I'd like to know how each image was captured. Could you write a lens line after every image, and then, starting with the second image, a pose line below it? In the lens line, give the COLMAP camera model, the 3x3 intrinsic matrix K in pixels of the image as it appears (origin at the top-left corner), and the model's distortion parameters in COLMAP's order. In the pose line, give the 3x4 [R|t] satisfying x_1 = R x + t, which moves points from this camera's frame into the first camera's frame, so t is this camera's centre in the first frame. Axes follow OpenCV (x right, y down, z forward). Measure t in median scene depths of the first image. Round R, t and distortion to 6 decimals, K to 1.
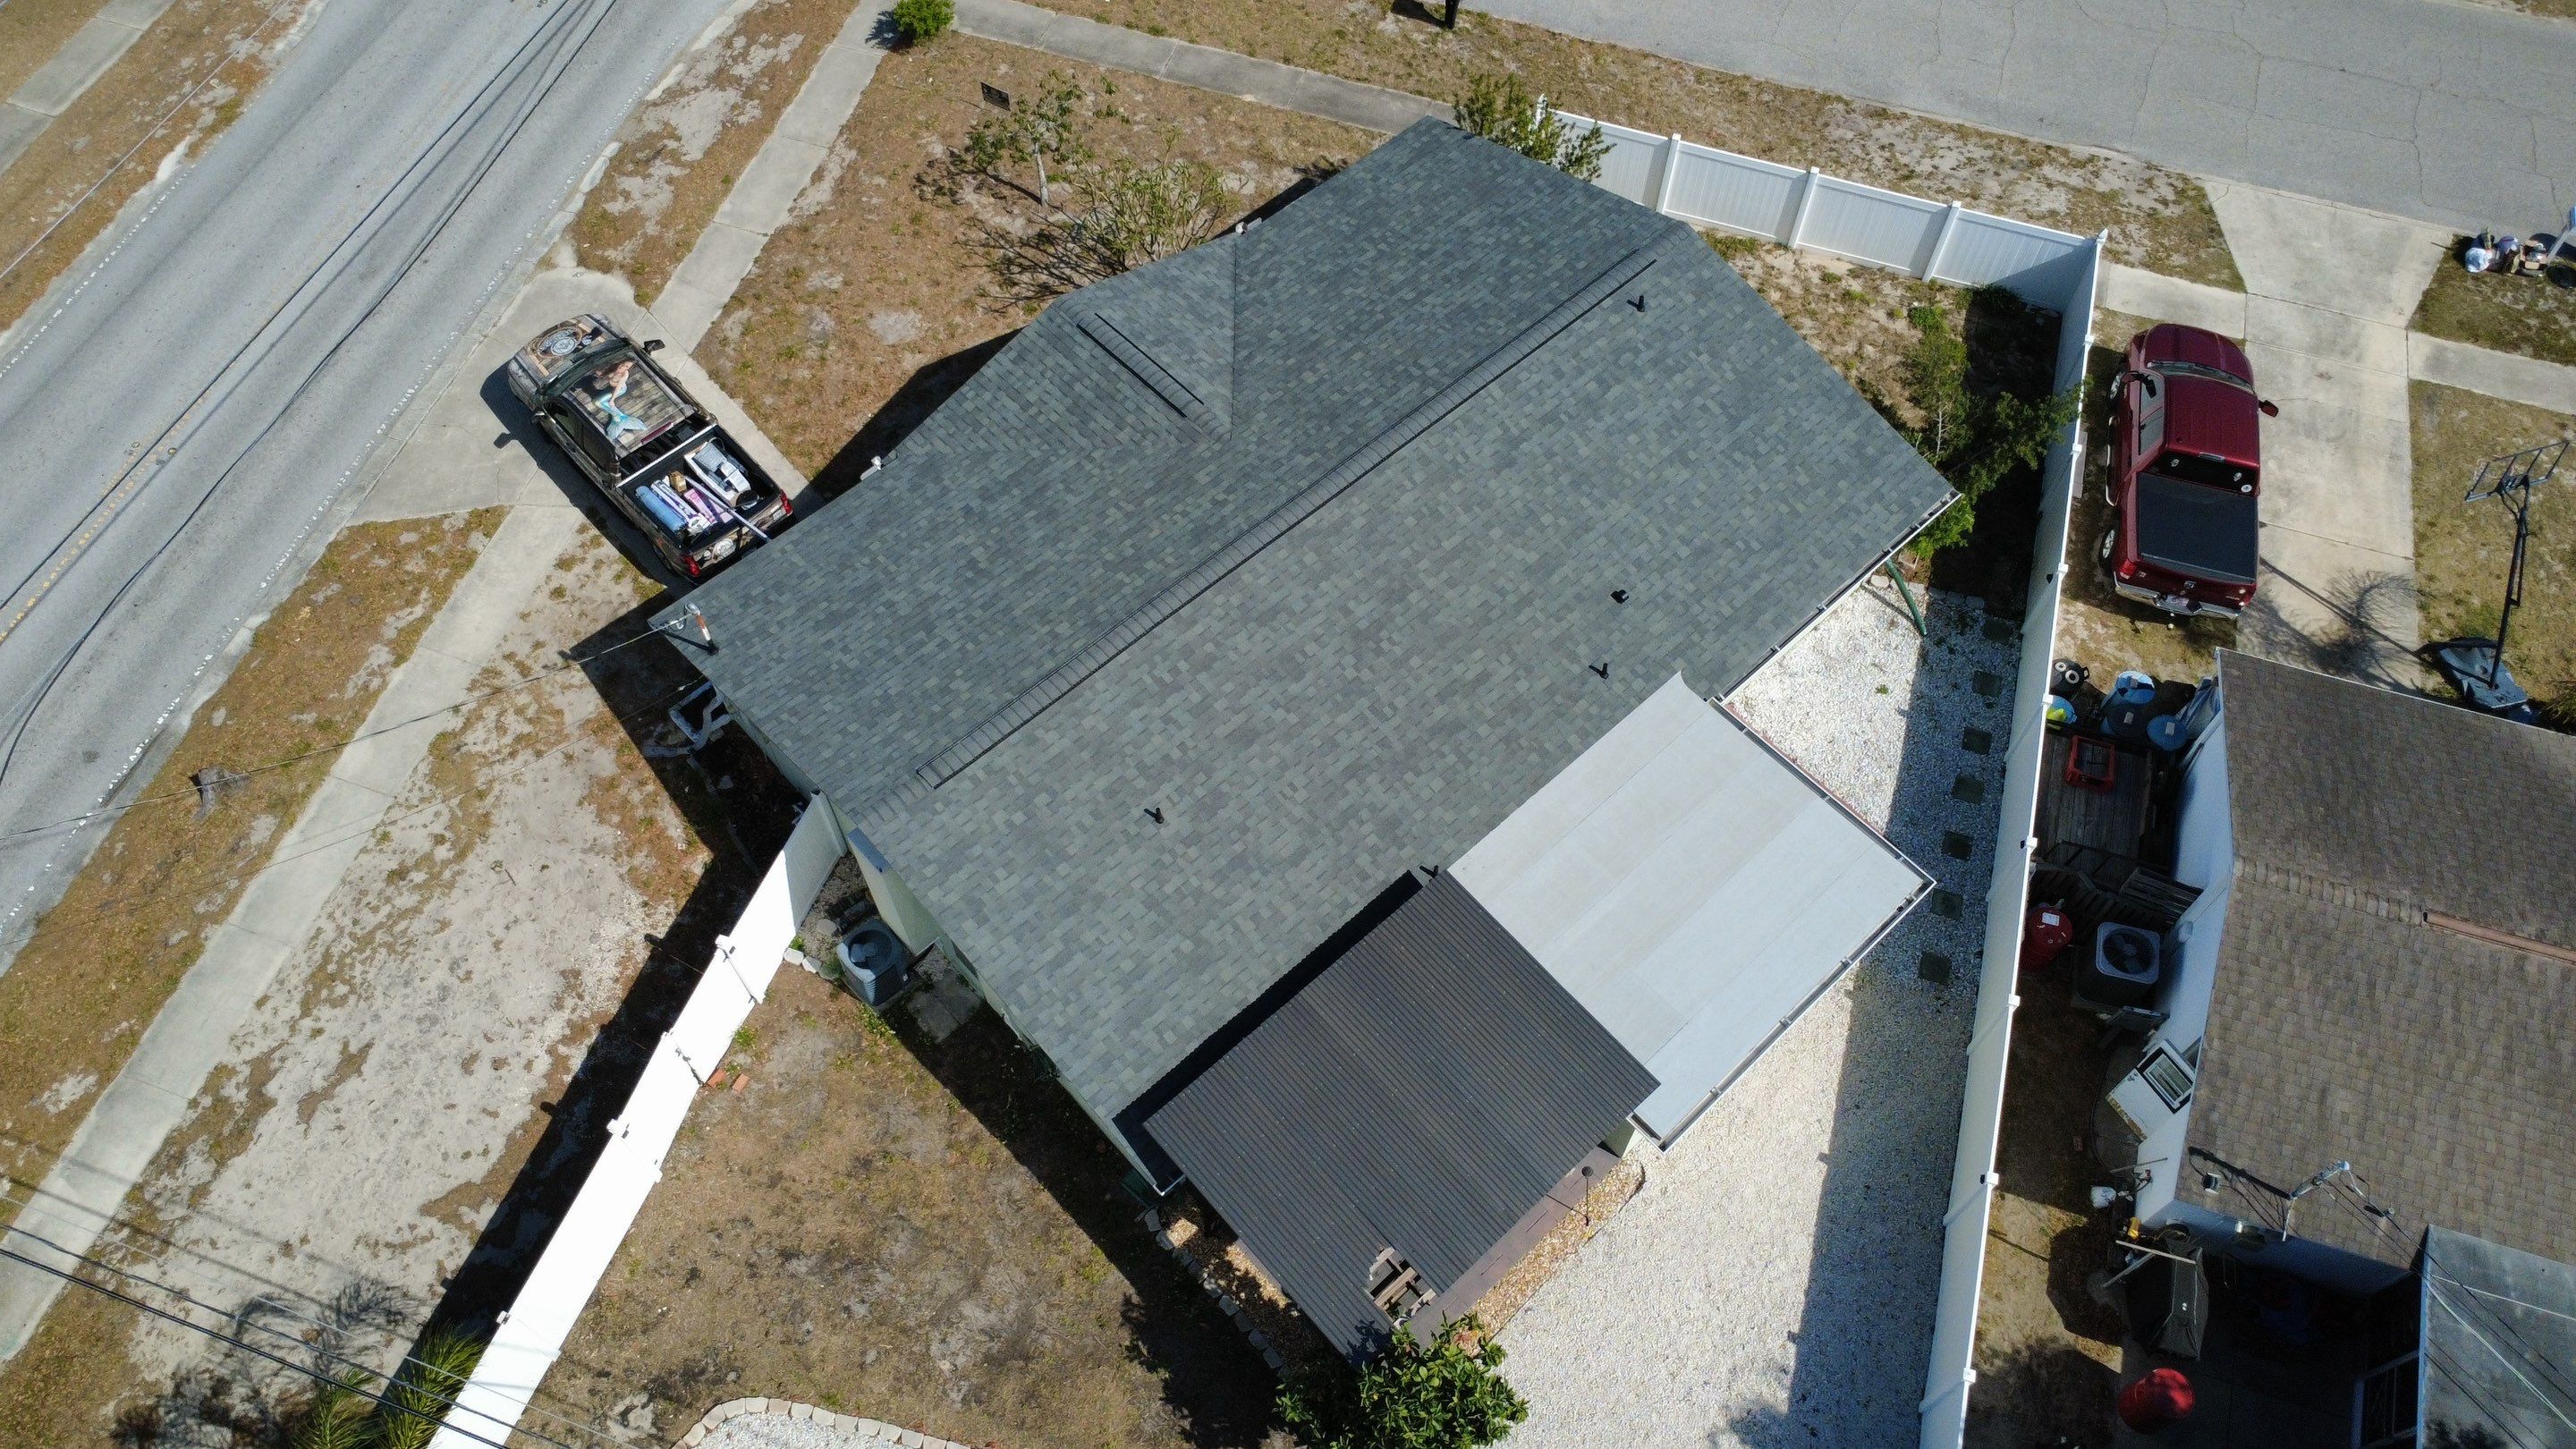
lens RADIAL K [[1873.2, 0, 1284.1], [0, 1873.2, 723.2], [0, 0, 1]] dist [0.000565, 0.001173]
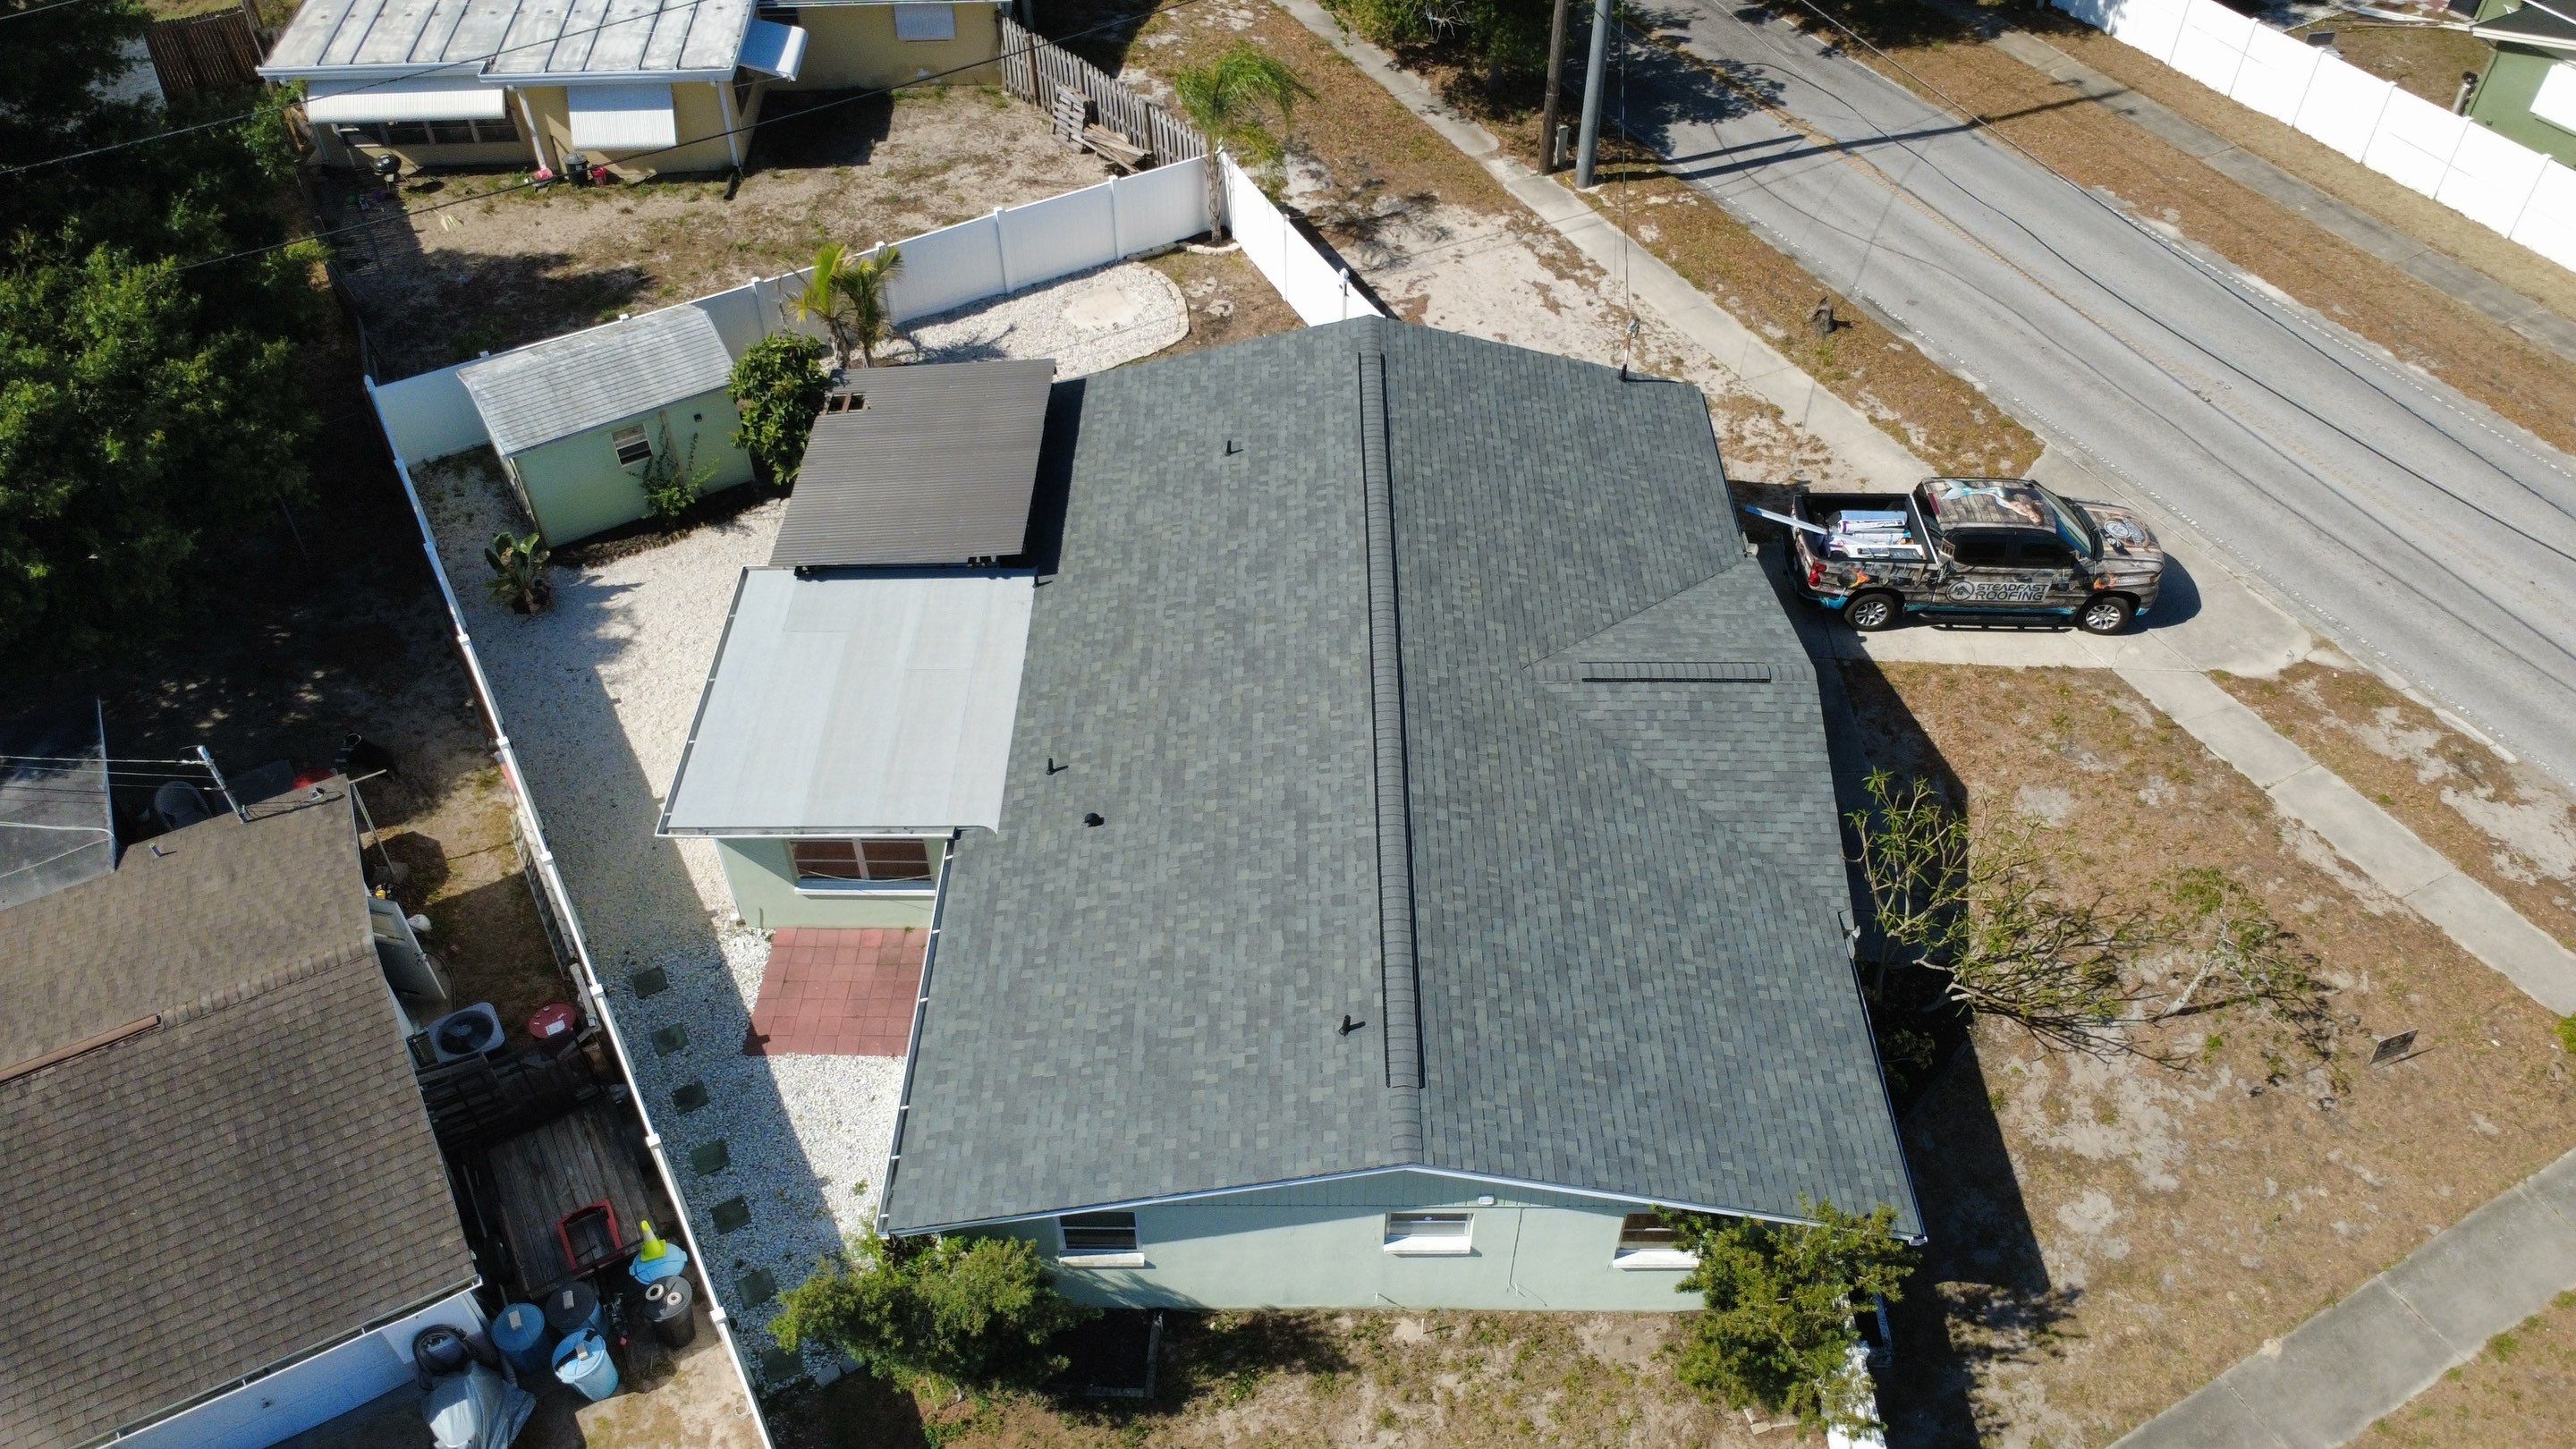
lens RADIAL K [[1873.2, 0, 1282.9], [0, 1873.2, 720.4], [0, 0, 1]] dist [0.000565, 0.001173]
pose [[-0.683245, 0.512525, -0.520091, 0.525445], [-0.620832, -0.032812, 0.783256, -0.774602], [0.384373, 0.858045, 0.340610, 0.643440]]
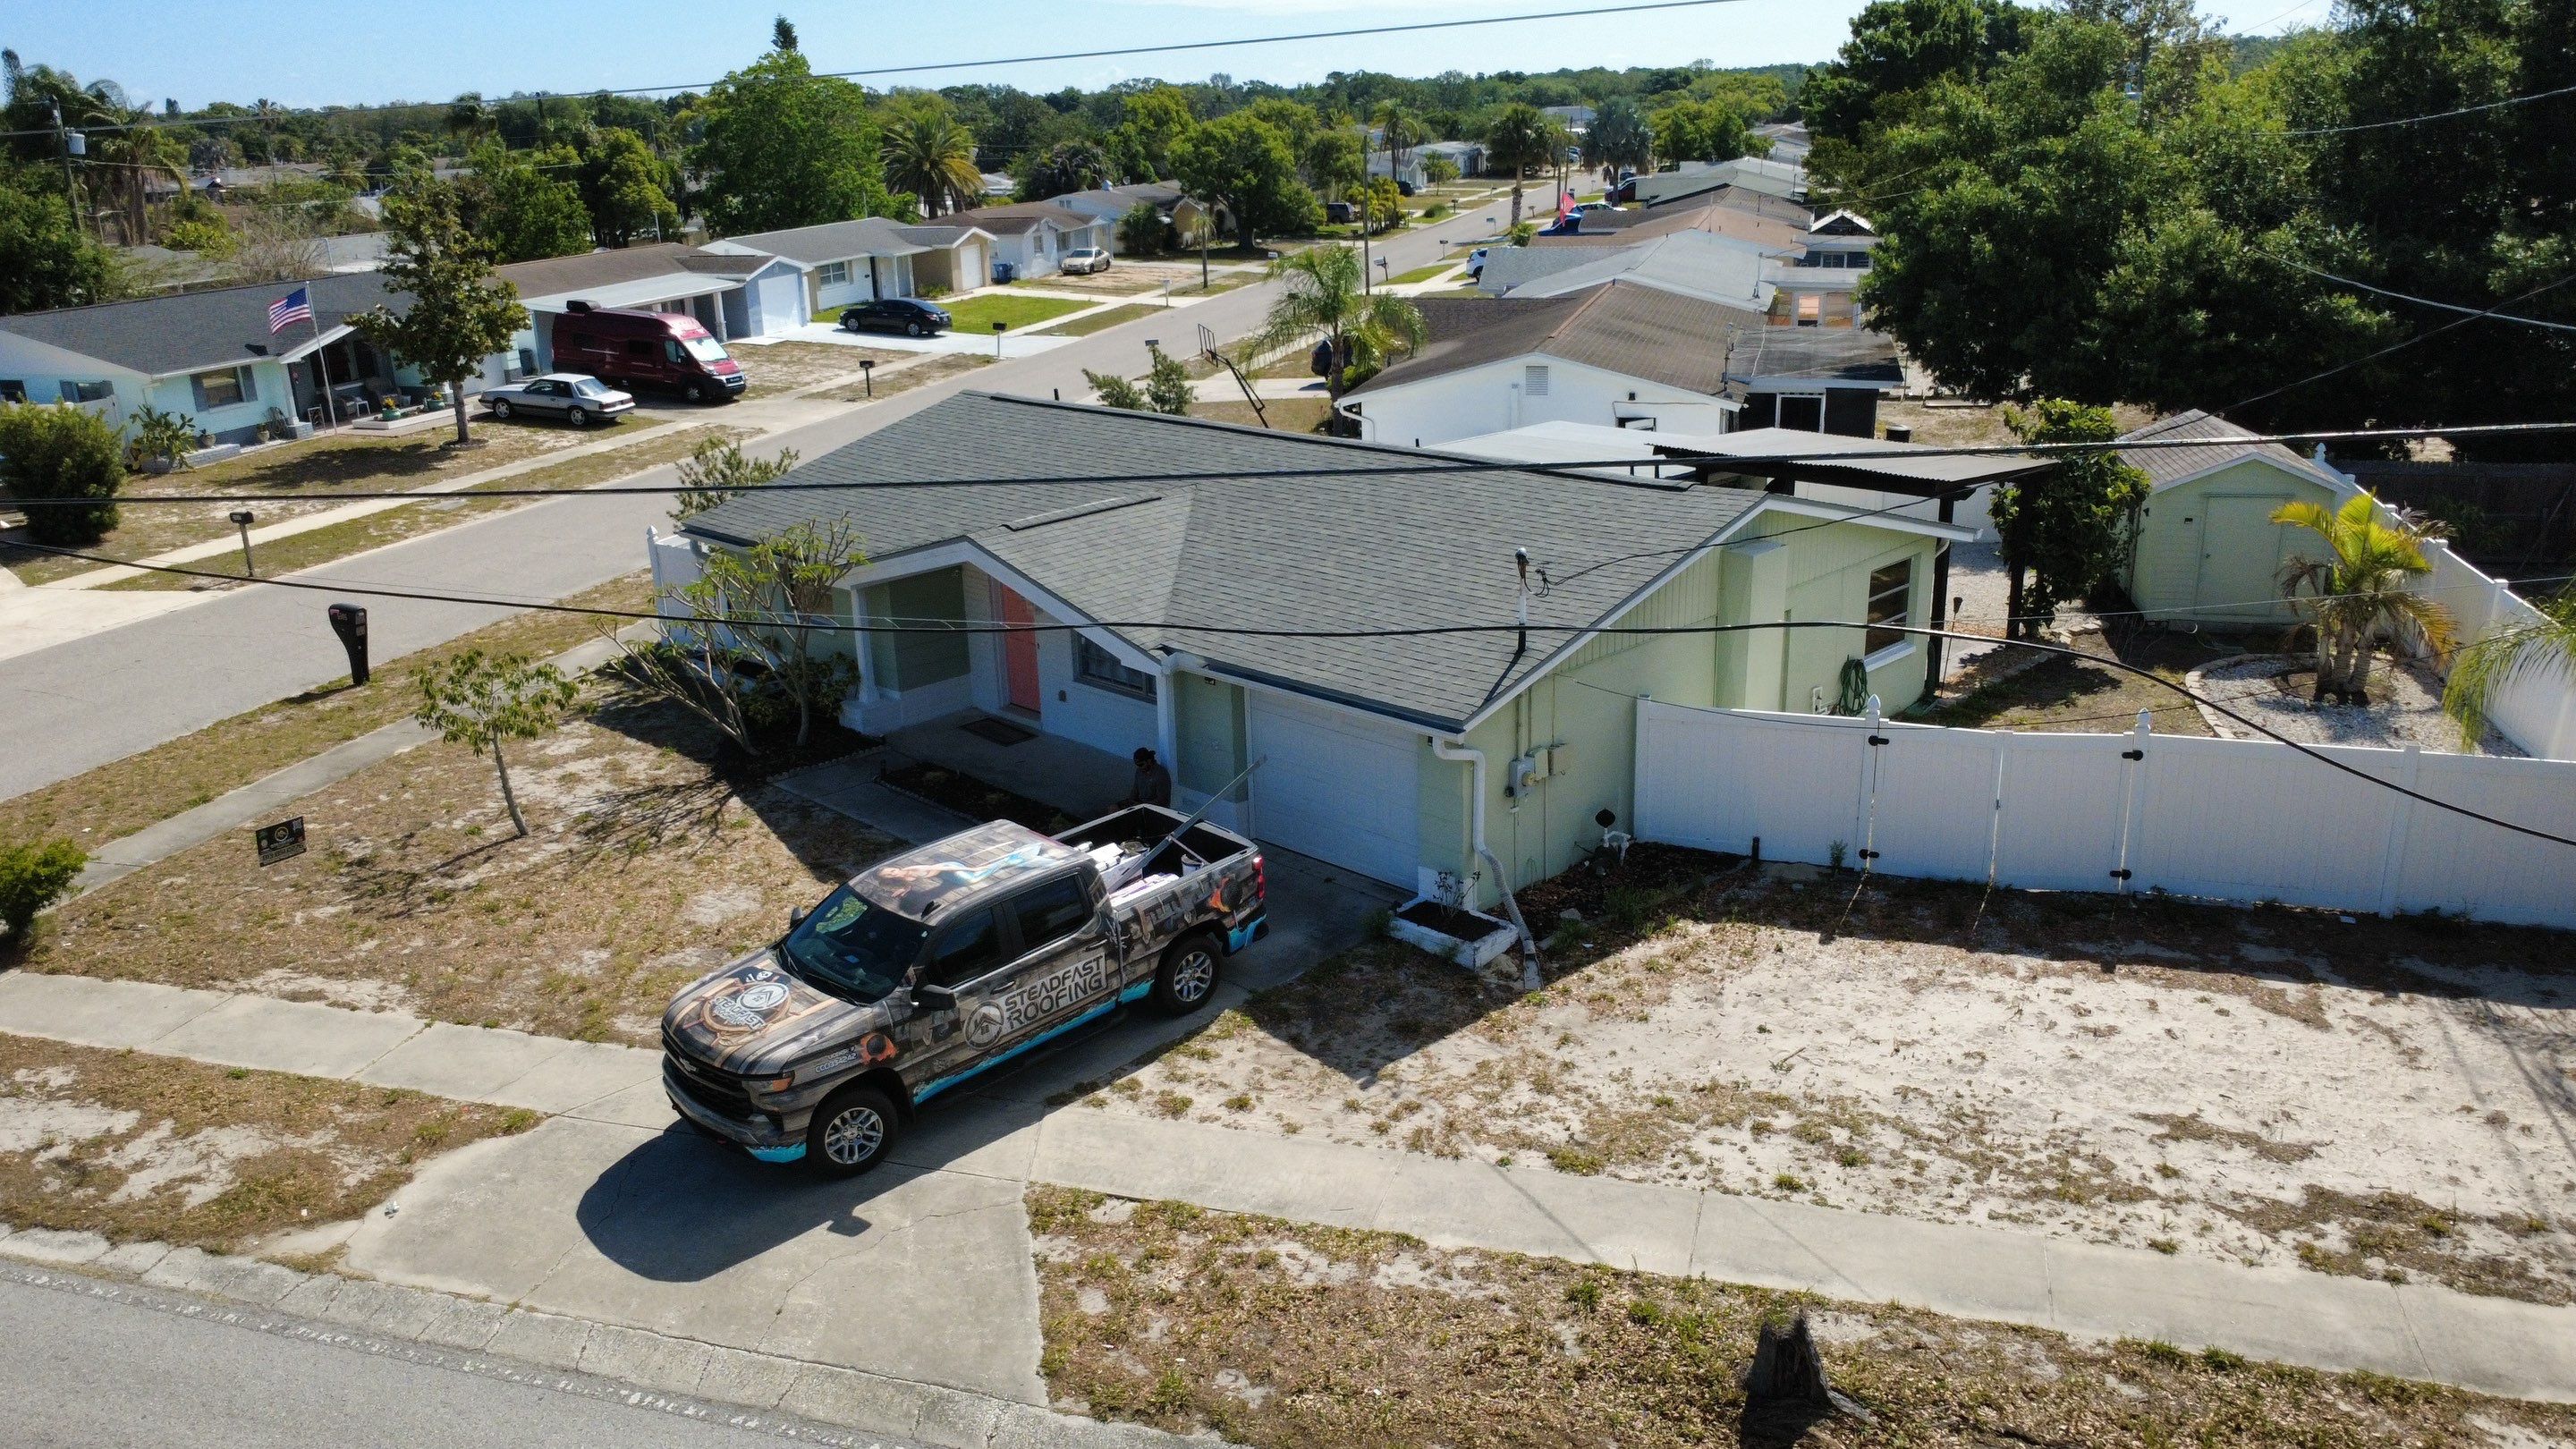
lens RADIAL K [[1873.2, 0, 1286.0], [0, 1873.2, 729.8], [0, 0, 1]] dist [0.000565, 0.001173]
pose [[-0.044752, -0.318244, 0.946952, -0.942528], [0.865216, 0.461508, 0.195989, -0.233385], [-0.499398, 0.828089, 0.254696, 0.812810]]
